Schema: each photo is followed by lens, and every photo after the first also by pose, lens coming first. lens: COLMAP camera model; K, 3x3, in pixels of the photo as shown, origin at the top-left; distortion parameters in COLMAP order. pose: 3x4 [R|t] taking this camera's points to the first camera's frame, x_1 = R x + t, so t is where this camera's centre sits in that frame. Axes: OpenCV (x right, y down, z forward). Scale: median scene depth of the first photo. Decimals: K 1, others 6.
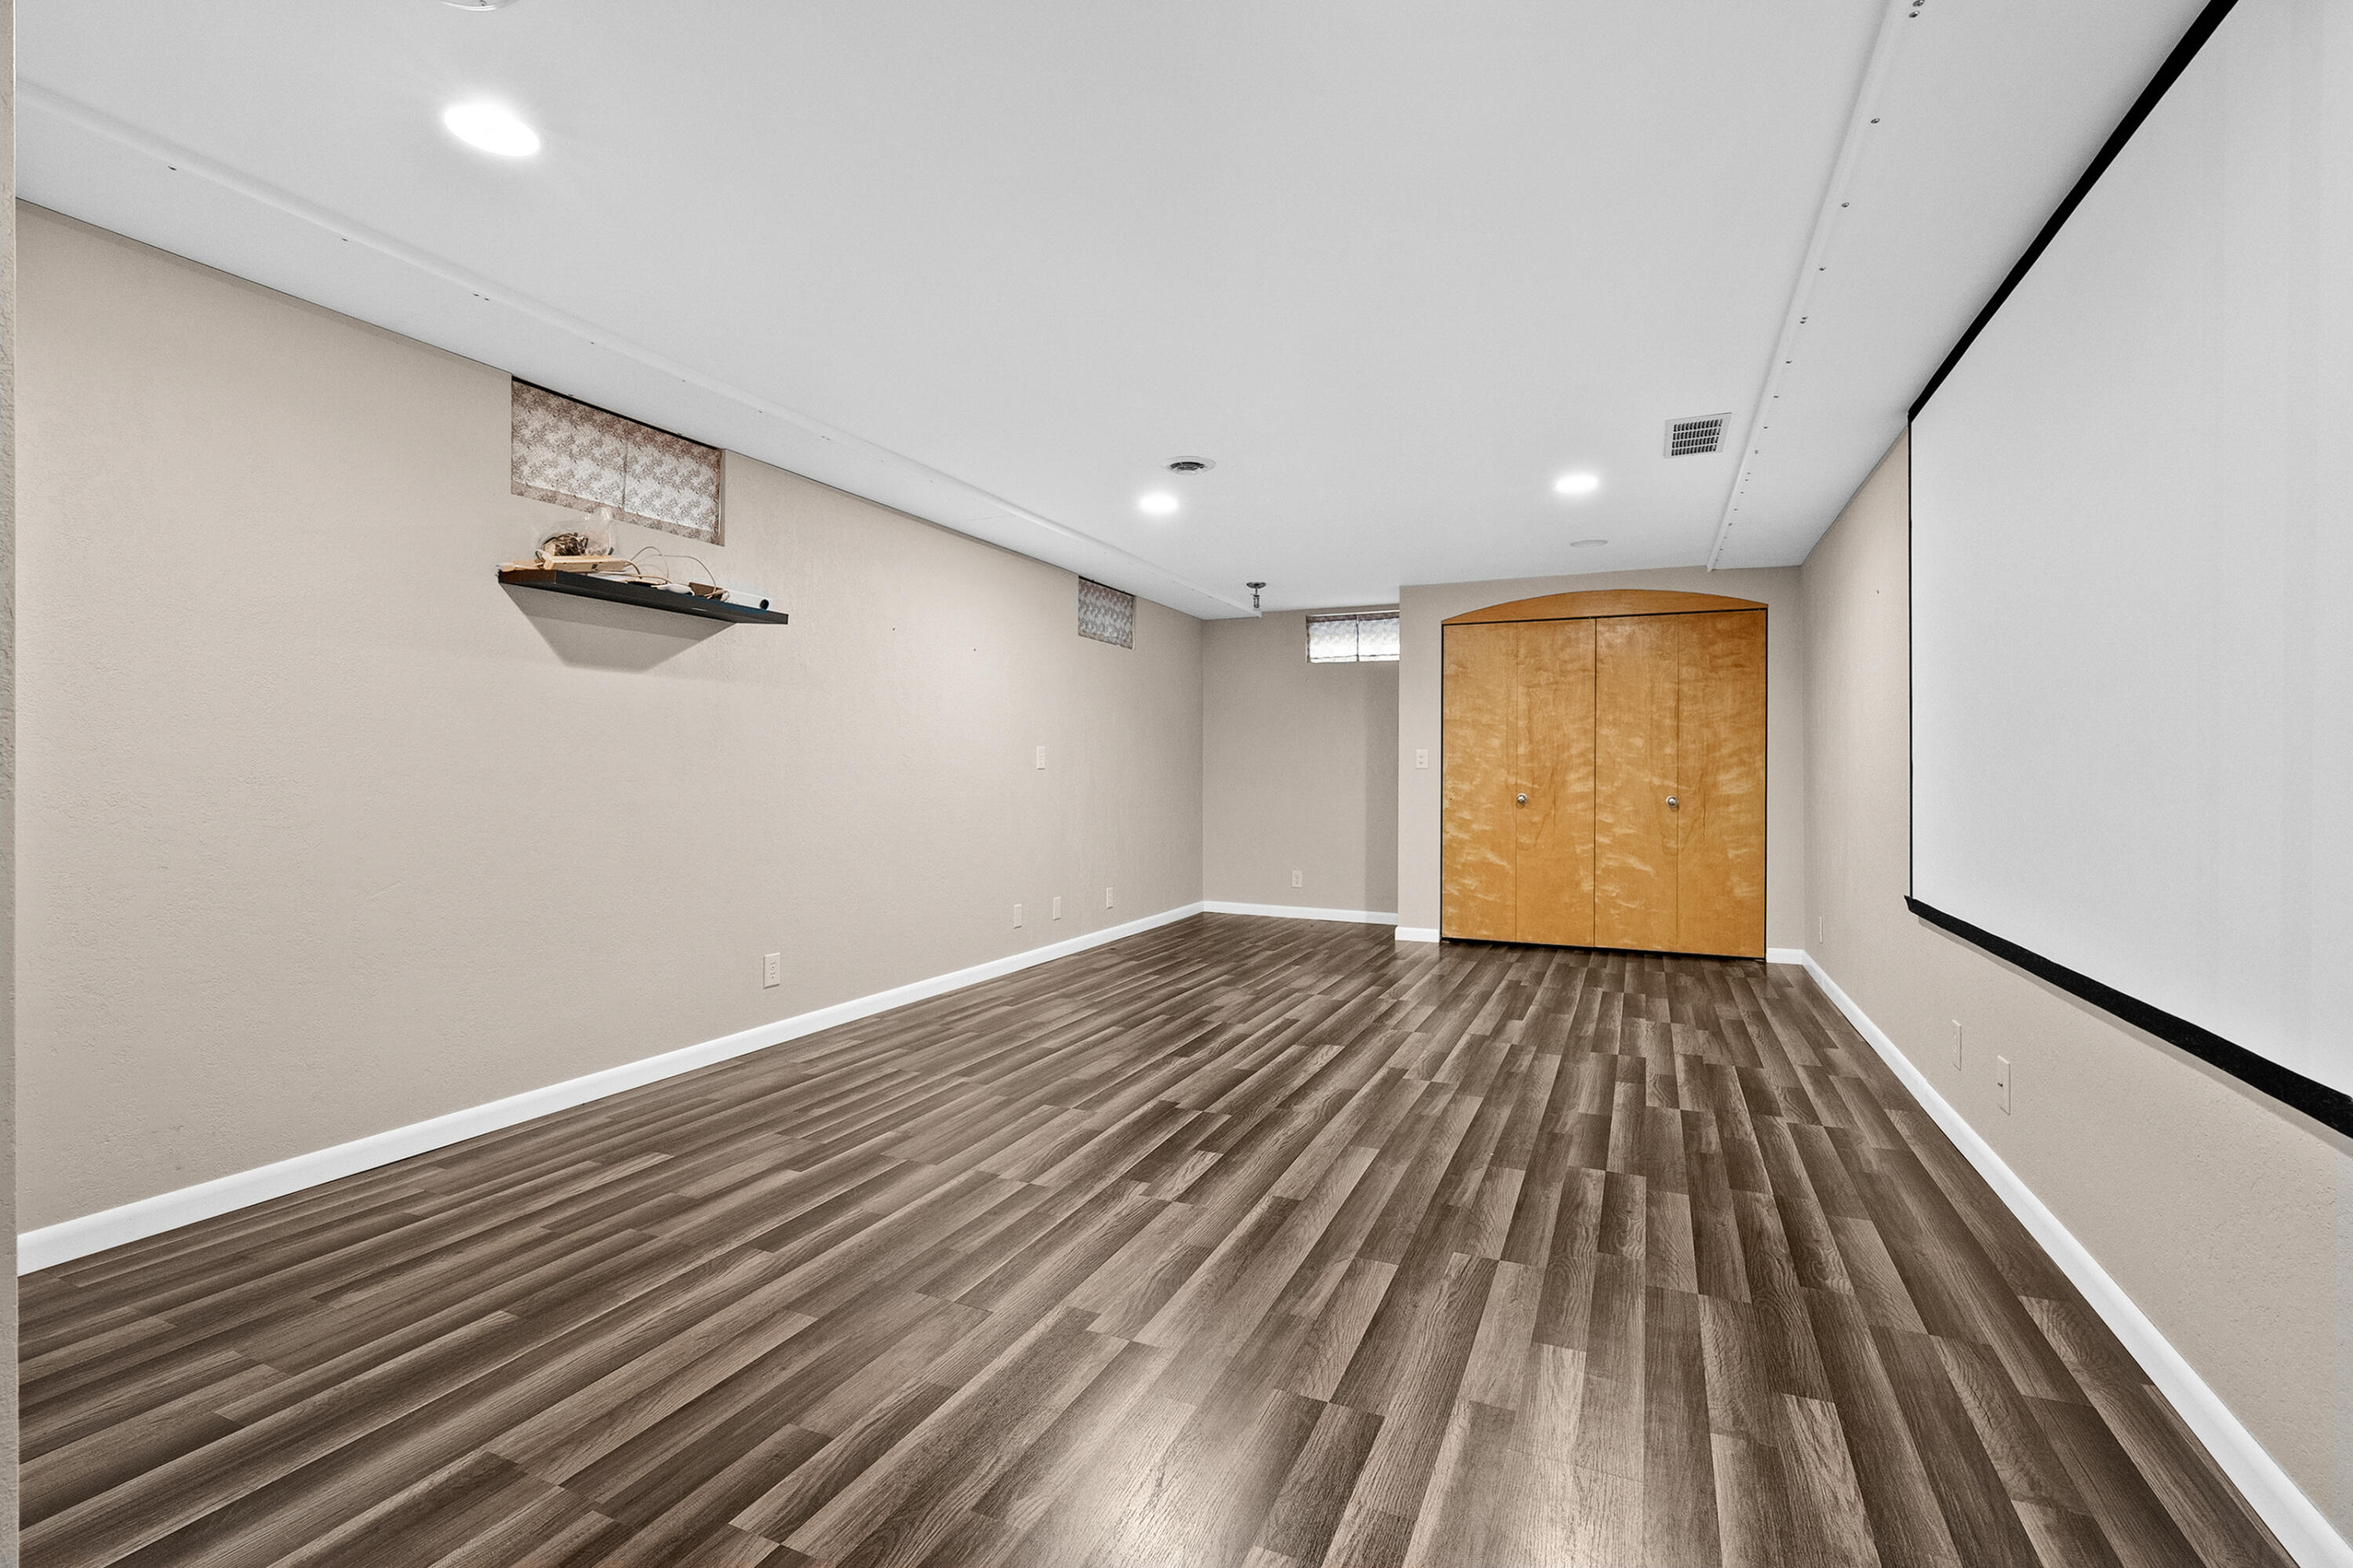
lens RADIAL K [[1063.3, 0, 1166.9], [0, 1063.3, 766.4], [0, 0, 1]] dist [-0.004163, 0.000358]
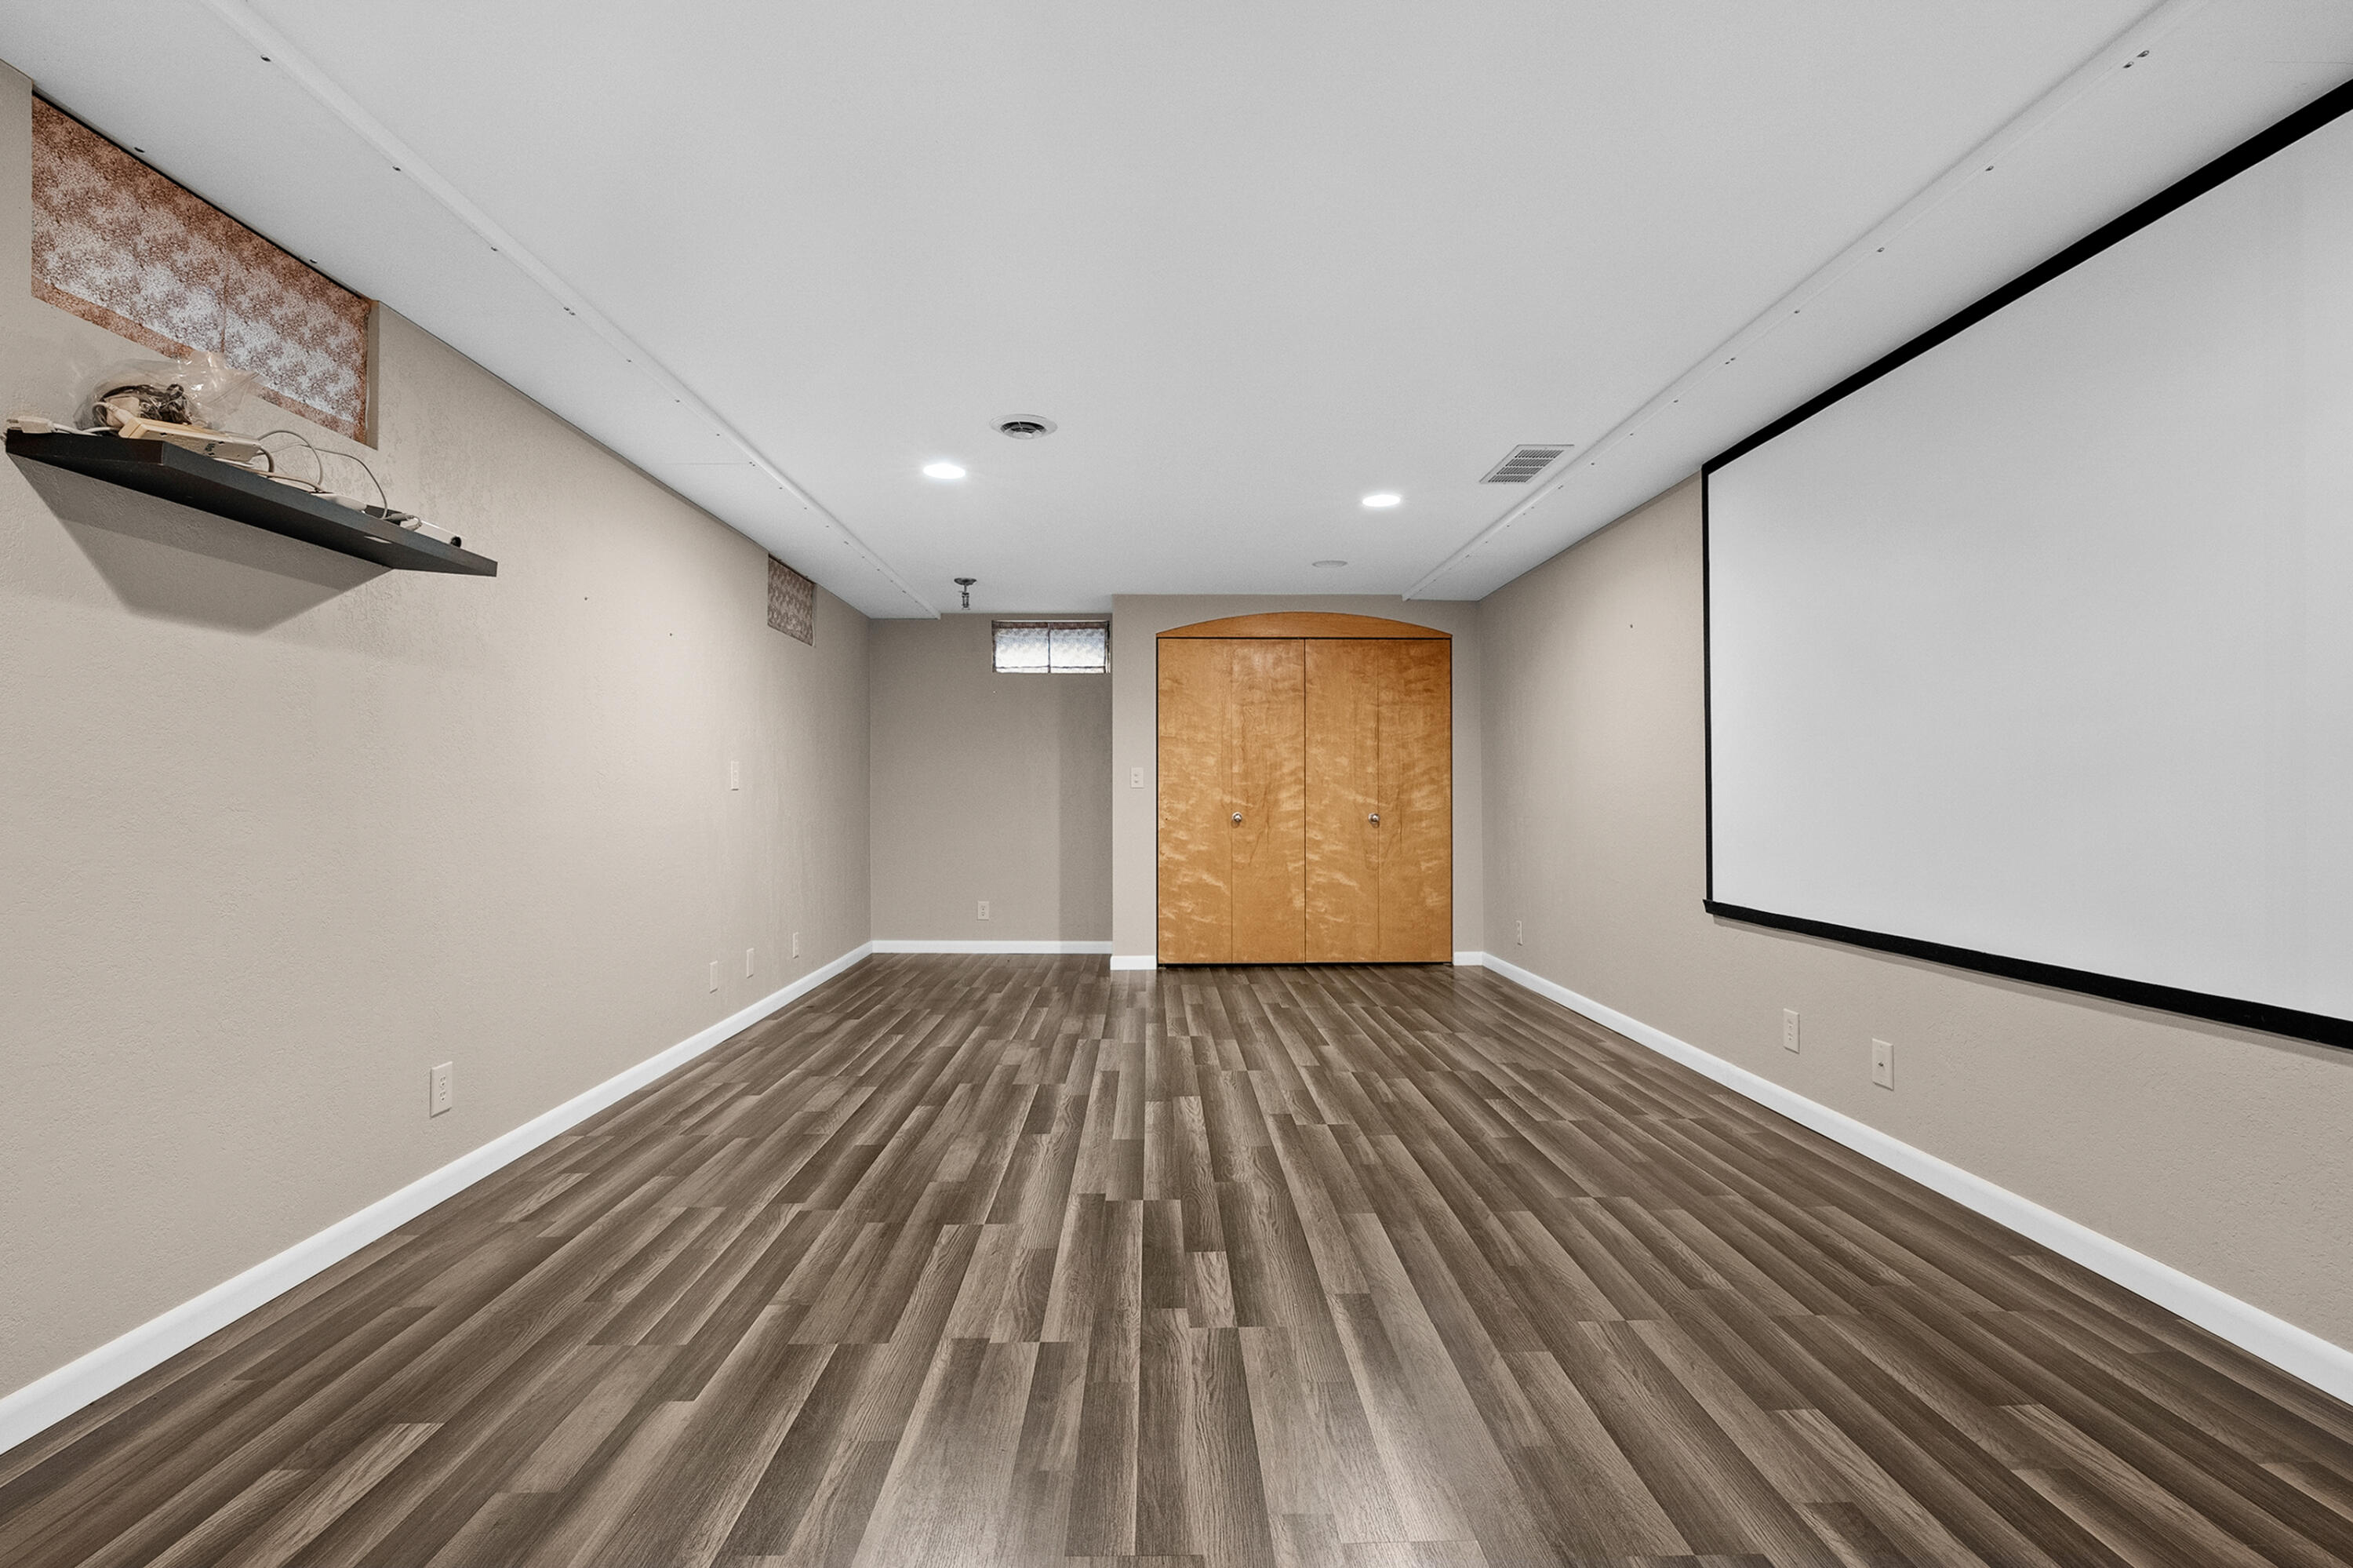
lens RADIAL K [[1086.3, 0, 1169.0], [0, 1086.3, 783.8], [0, 0, 1]] dist [-0.004164, 0.001352]
pose [[0.903088, -0.001893, 0.429451, -0.176730], [0.003020, 0.999994, -0.001941, 0.000592], [-0.429445, 0.003050, 0.903088, 0.127468]]
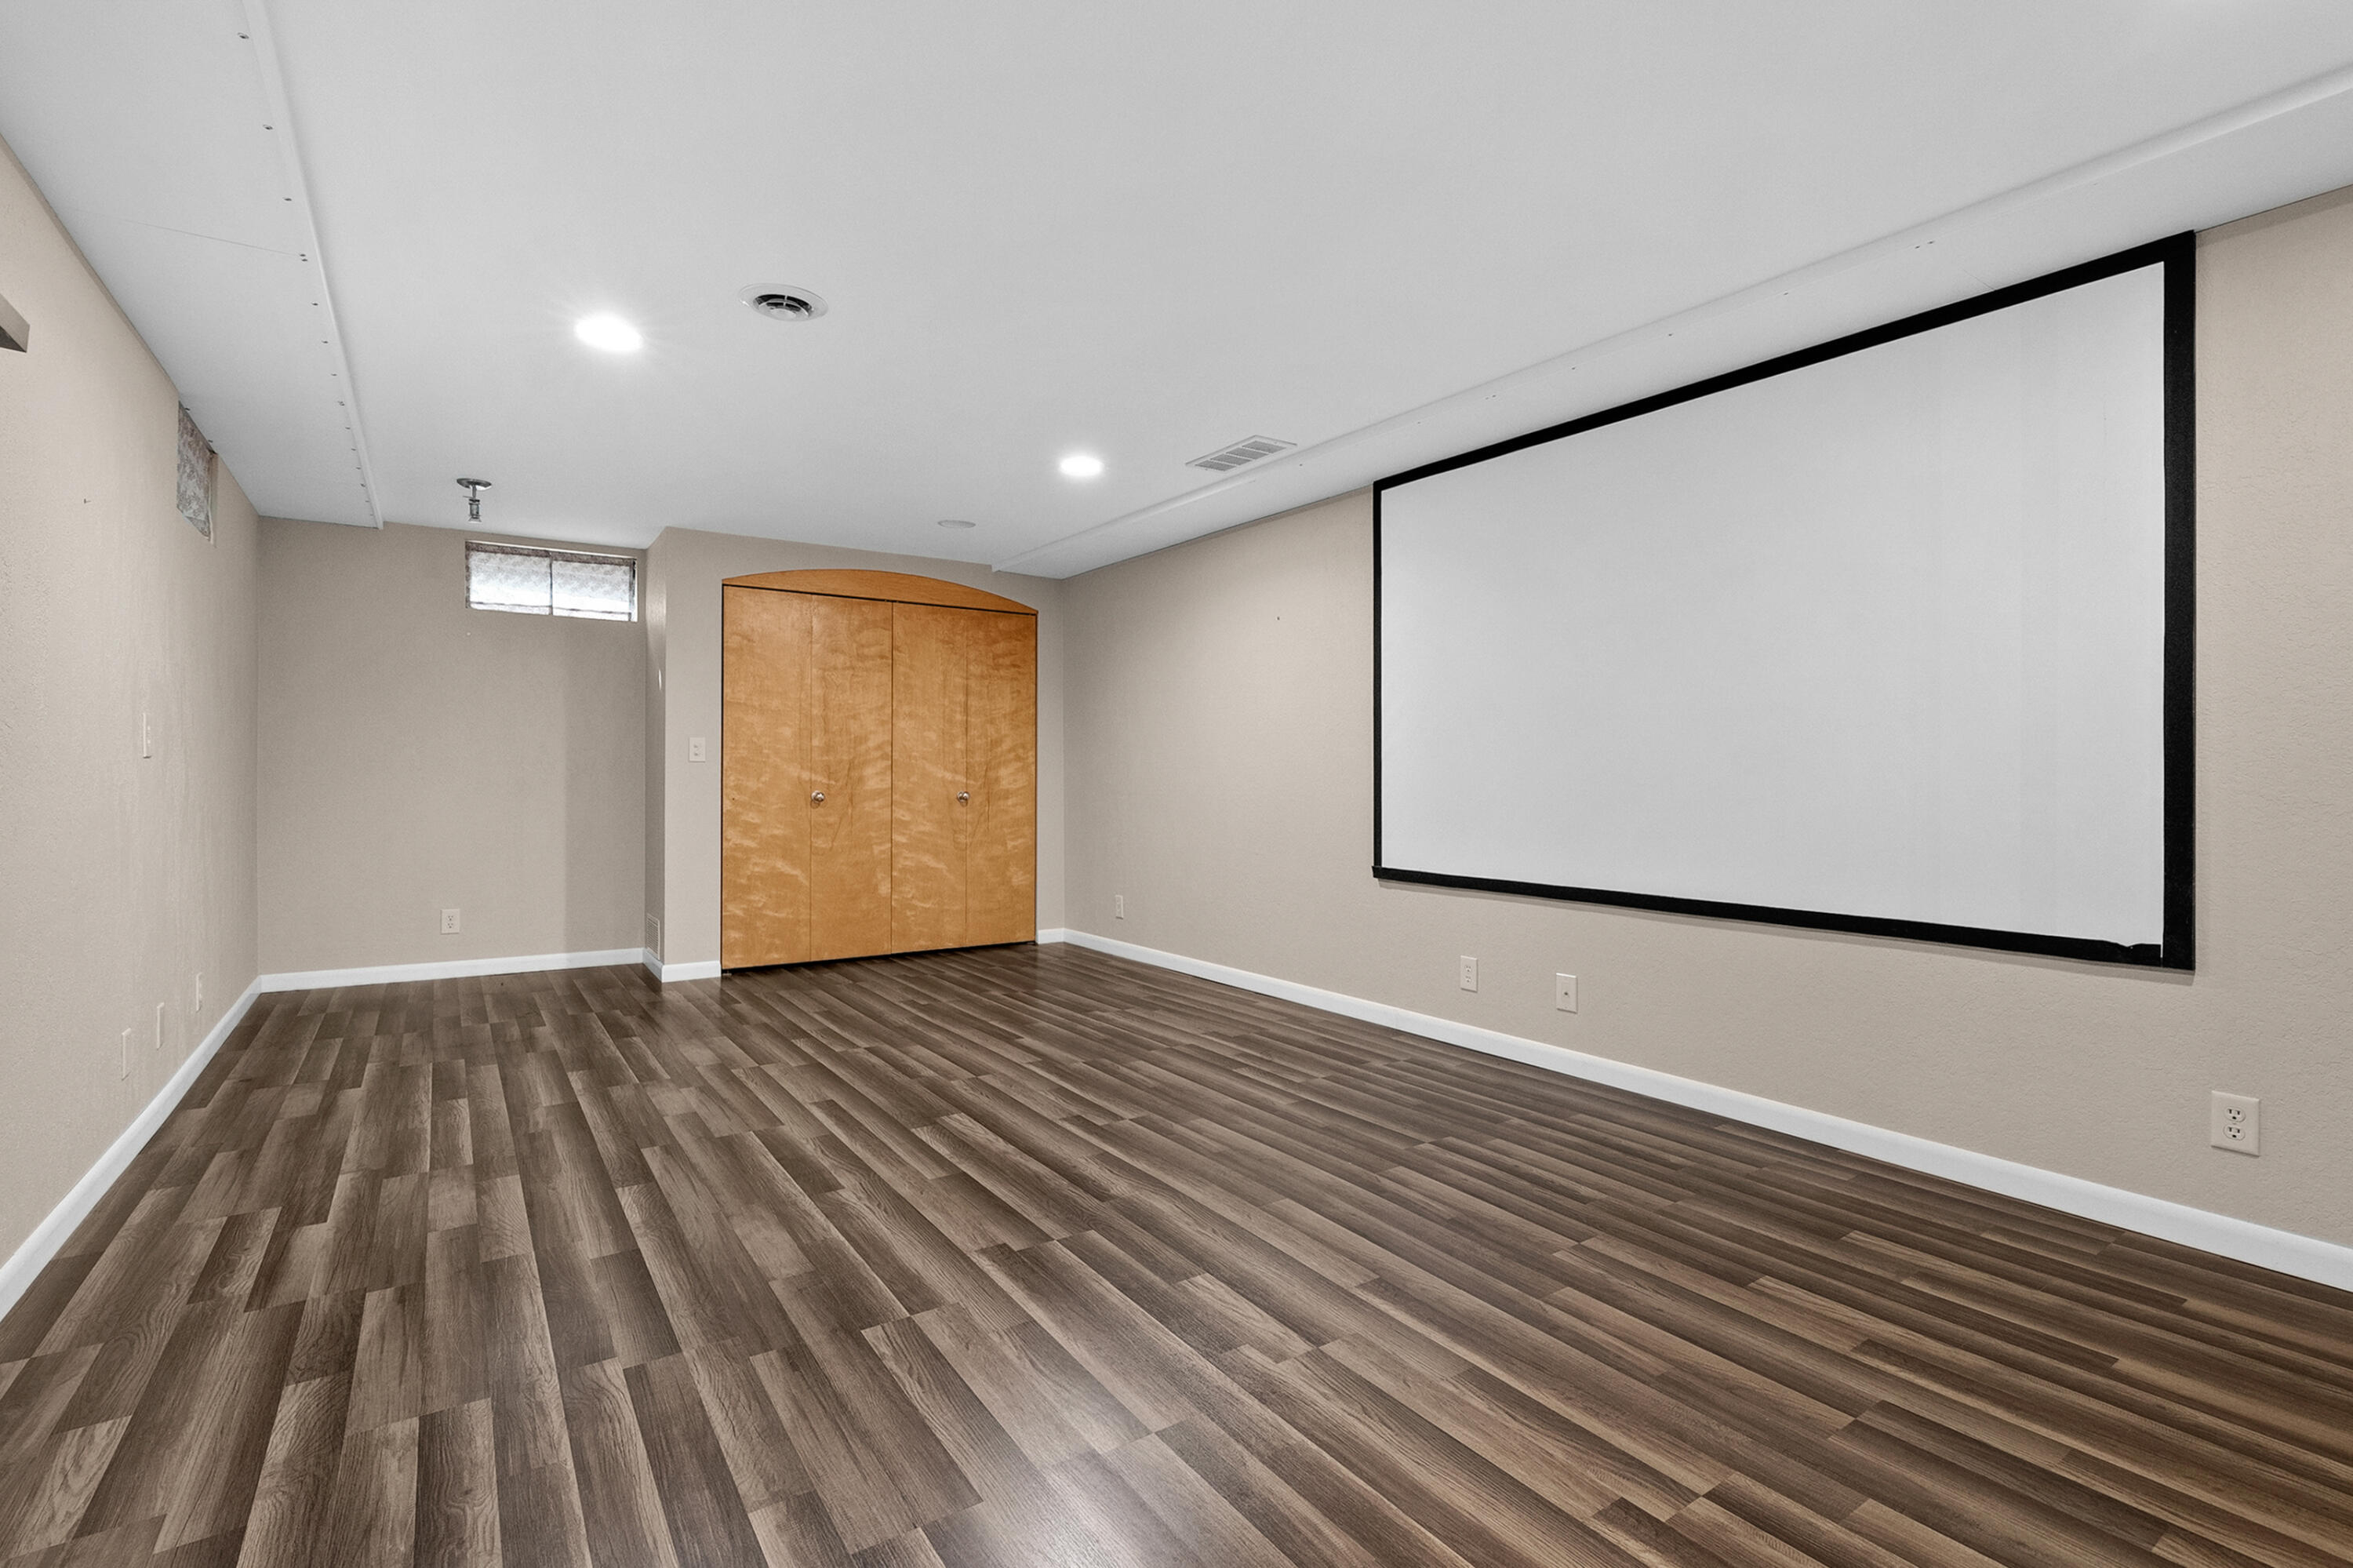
lens RADIAL K [[1086.3, 0, 1179.4], [0, 1086.3, 774.2], [0, 0, 1]] dist [-0.004982, -0.000689]
pose [[0.519165, -0.002851, 0.854669, -0.310192], [-0.007535, 0.999940, 0.007912, 0.002612], [-0.854641, -0.010548, 0.519112, 0.314197]]
